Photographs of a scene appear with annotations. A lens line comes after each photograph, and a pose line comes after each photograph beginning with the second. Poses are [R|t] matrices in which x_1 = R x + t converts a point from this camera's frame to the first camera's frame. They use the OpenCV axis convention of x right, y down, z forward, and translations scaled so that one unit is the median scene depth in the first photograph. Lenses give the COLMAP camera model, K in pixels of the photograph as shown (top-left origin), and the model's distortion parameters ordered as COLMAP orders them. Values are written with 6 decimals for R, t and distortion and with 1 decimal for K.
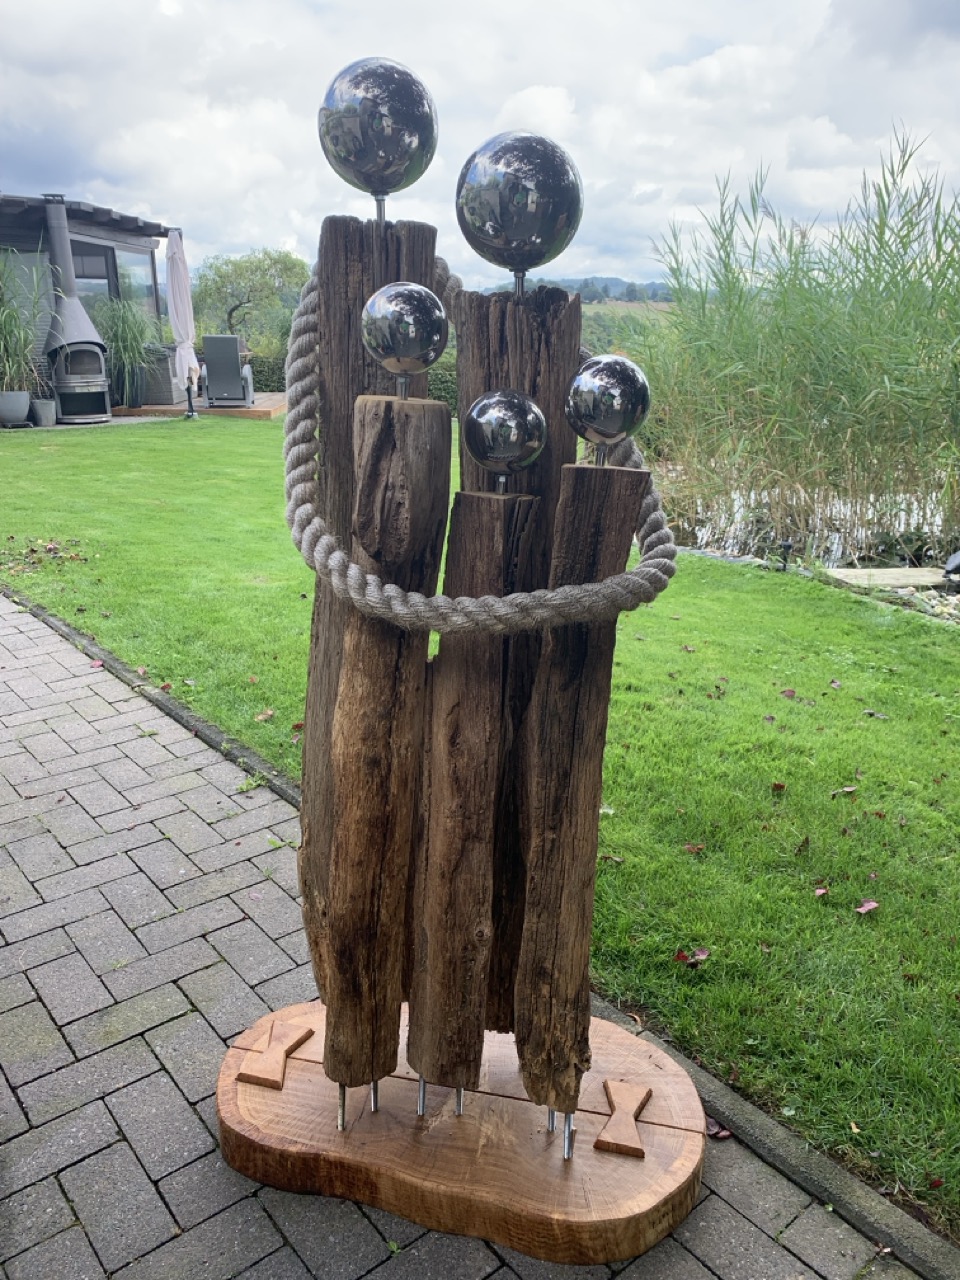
lens RADIAL K [[969.4, 0, 480.0], [0, 969.4, 640.0], [0, 0, 1]] dist [0.063629, -0.086592]
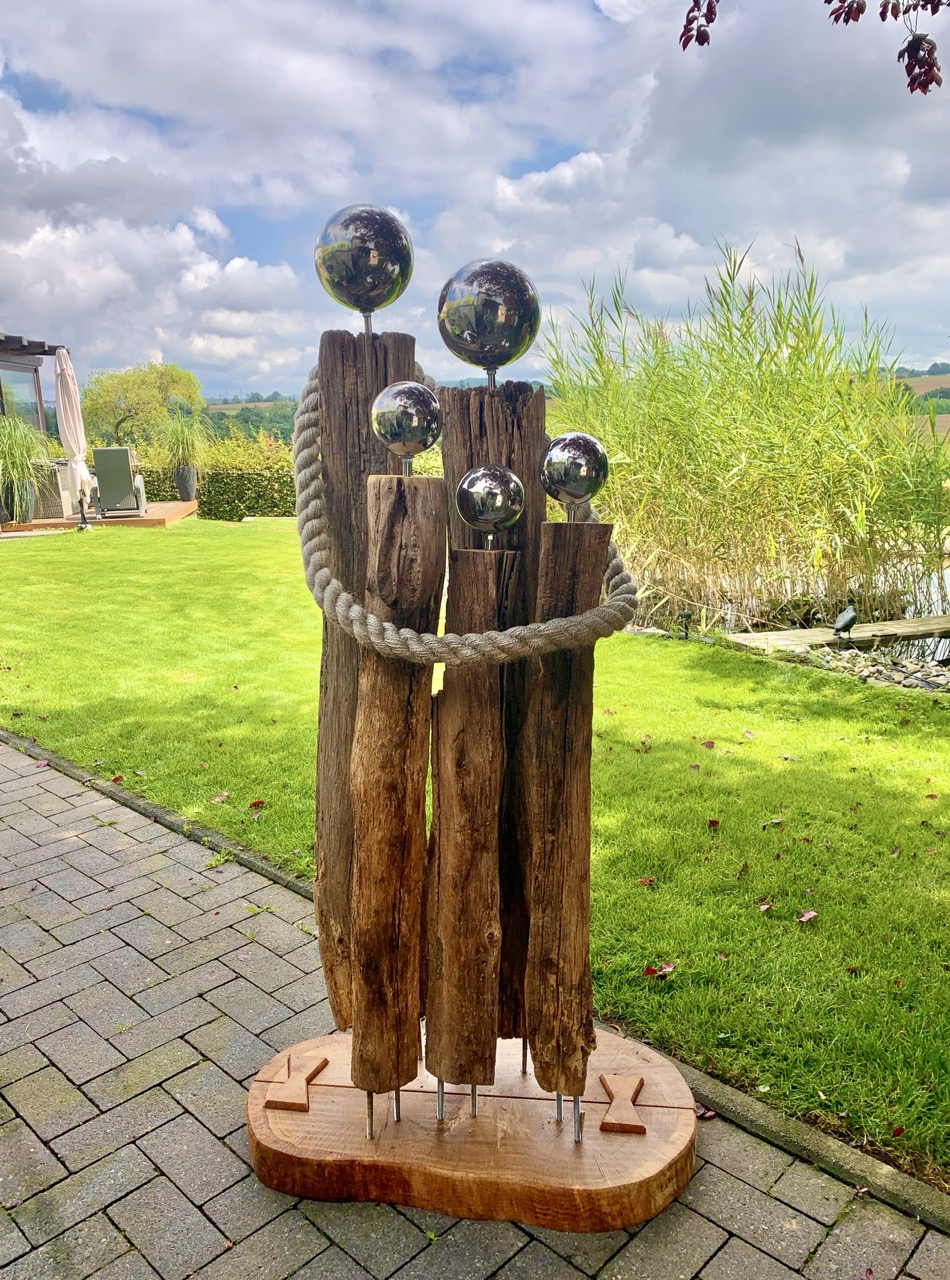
lens RADIAL K [[999.4, 0, 443.8], [0, 999.4, 655.7], [0, 0, 1]] dist [0.086306, -0.140584]
pose [[0.994785, -0.061494, 0.081368, -0.118931], [0.068498, 0.993913, -0.086287, 0.068237], [-0.075567, 0.091410, 0.992942, -0.174572]]
